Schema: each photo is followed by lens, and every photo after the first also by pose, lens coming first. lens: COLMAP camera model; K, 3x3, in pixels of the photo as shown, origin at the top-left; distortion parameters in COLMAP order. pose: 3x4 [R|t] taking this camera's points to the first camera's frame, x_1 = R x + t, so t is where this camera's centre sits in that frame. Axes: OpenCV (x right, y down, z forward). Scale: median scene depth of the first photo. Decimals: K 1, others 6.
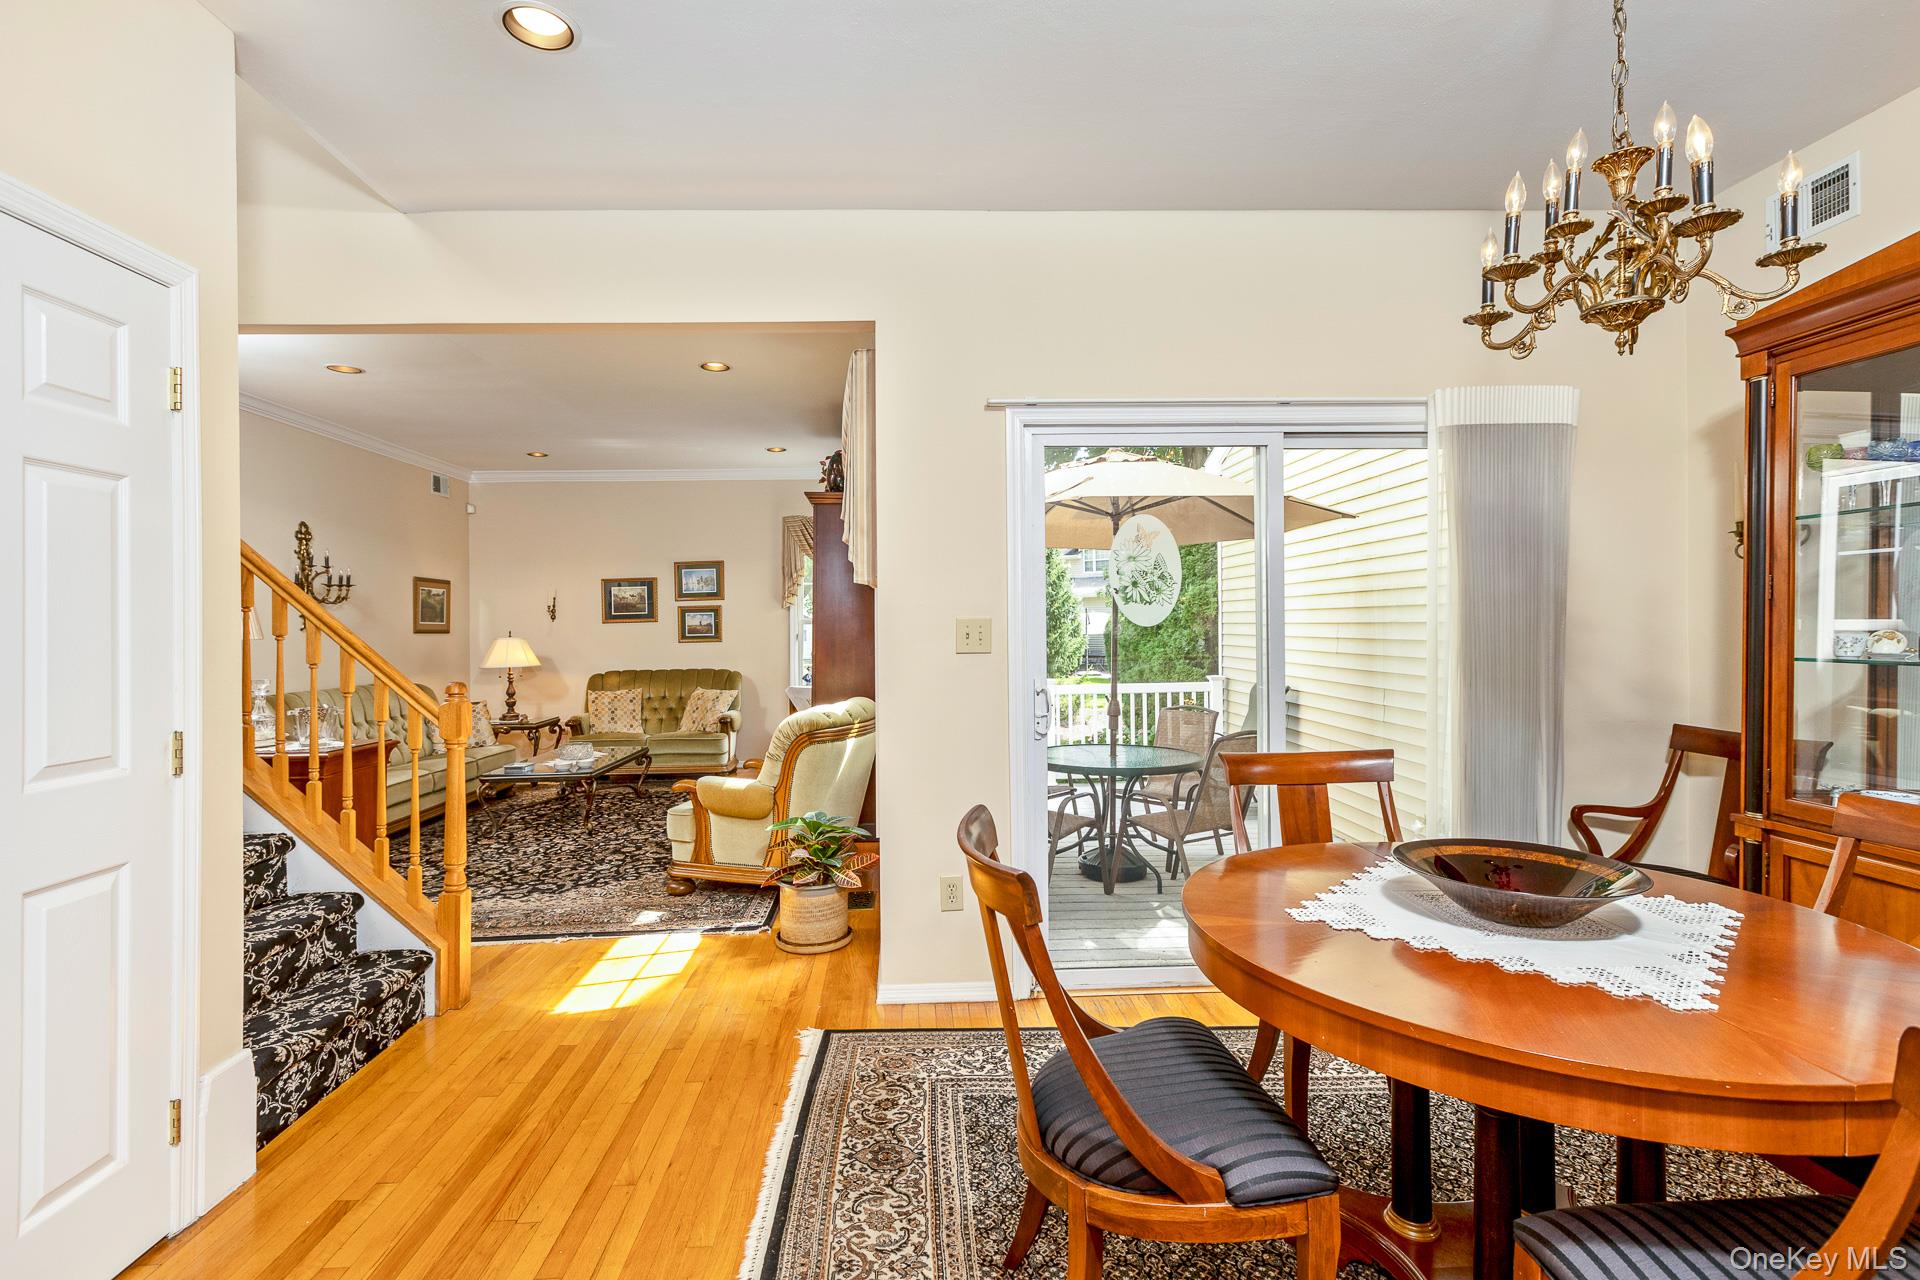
lens RADIAL K [[884.2, 0, 933.1], [0, 884.2, 582.2], [0, 0, 1]] dist [-0.001609, 0.000889]
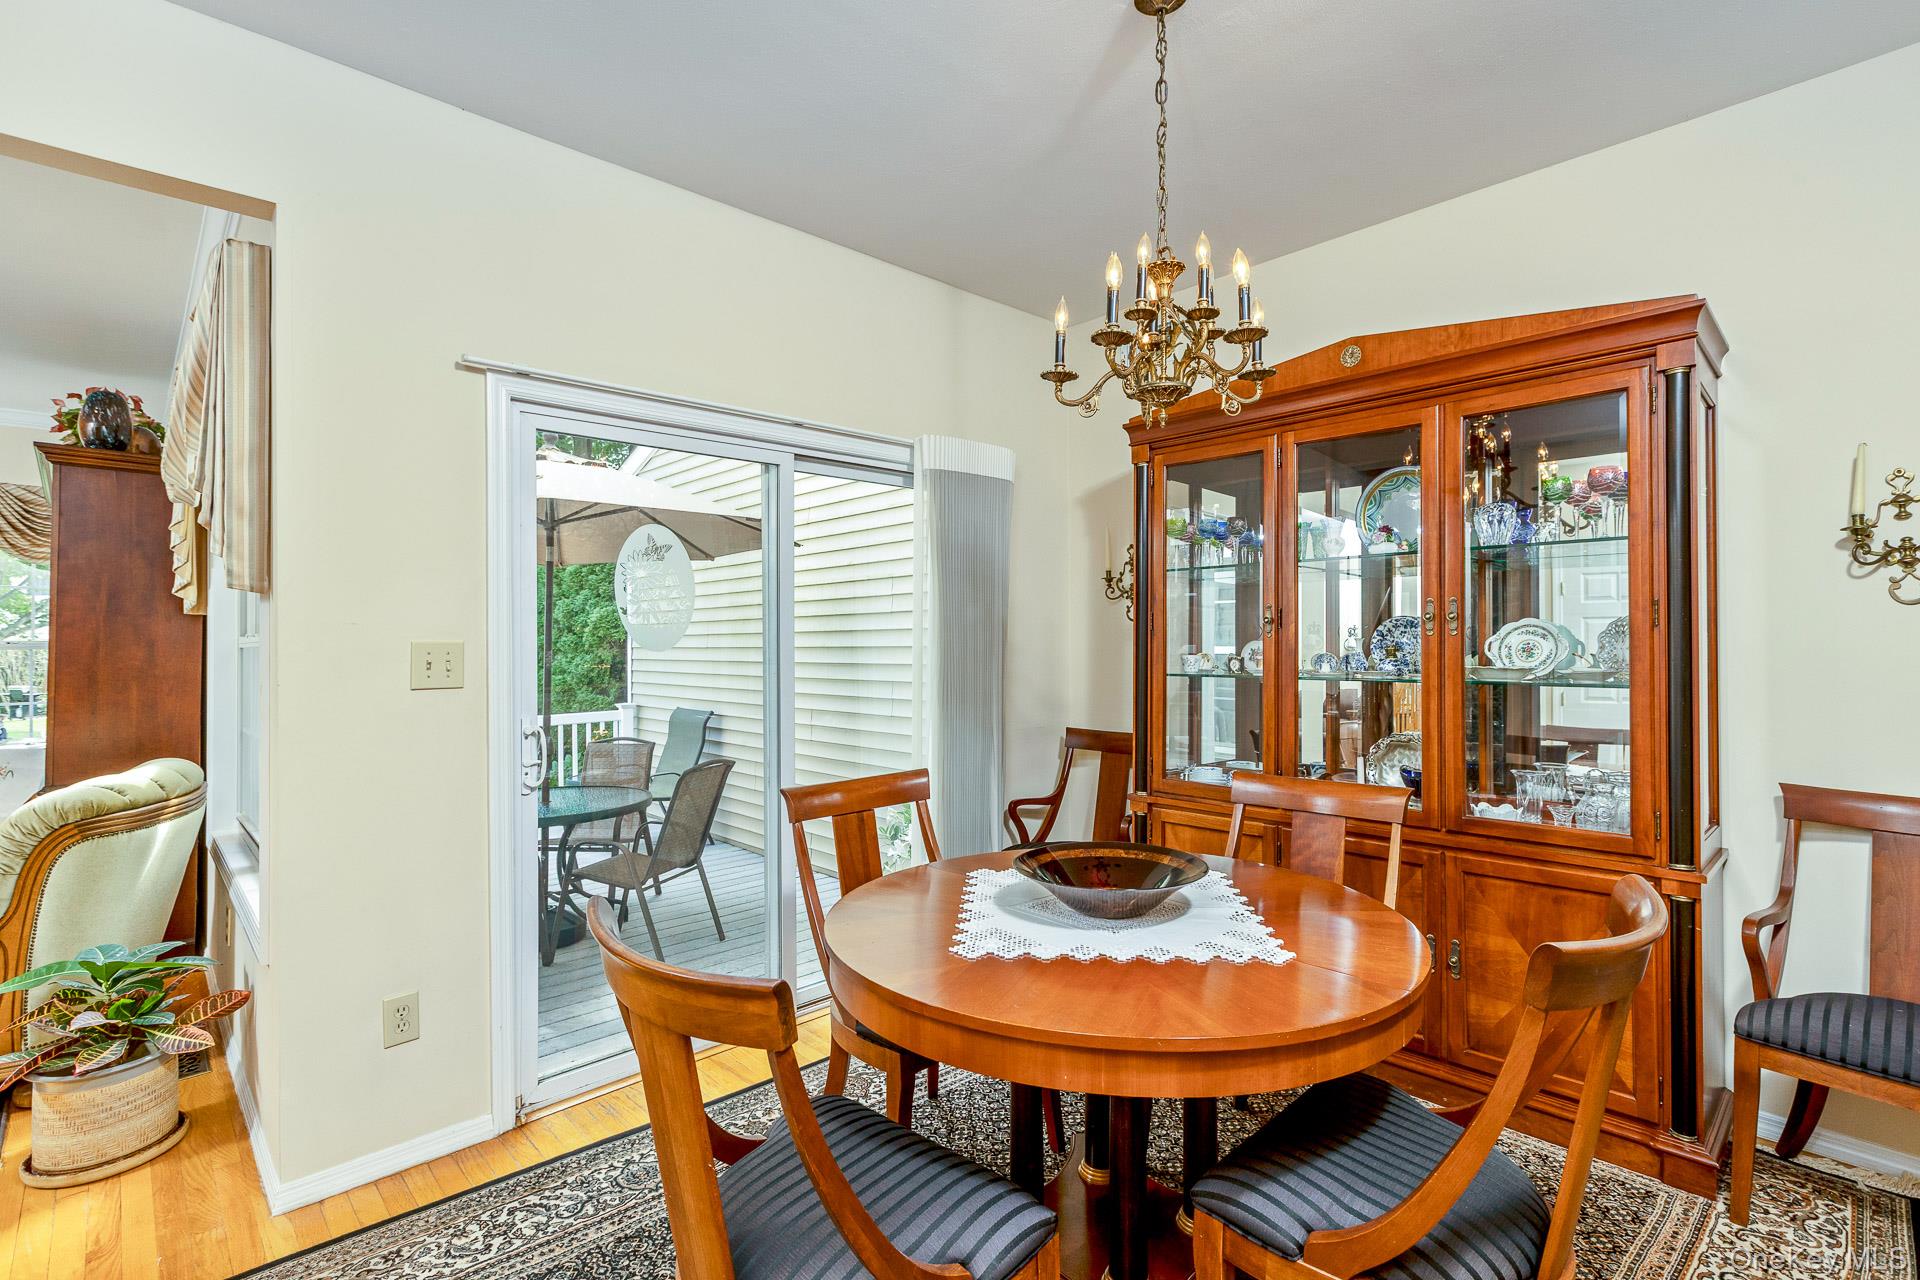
lens RADIAL K [[884.2, 0, 906.6], [0, 884.2, 603.3], [0, 0, 1]] dist [-0.001609, 0.000889]
pose [[0.748983, 0.032530, 0.661791, -0.180709], [-0.030915, 0.999422, -0.014137, 0.007692], [-0.661868, -0.009871, 0.749555, 0.205098]]
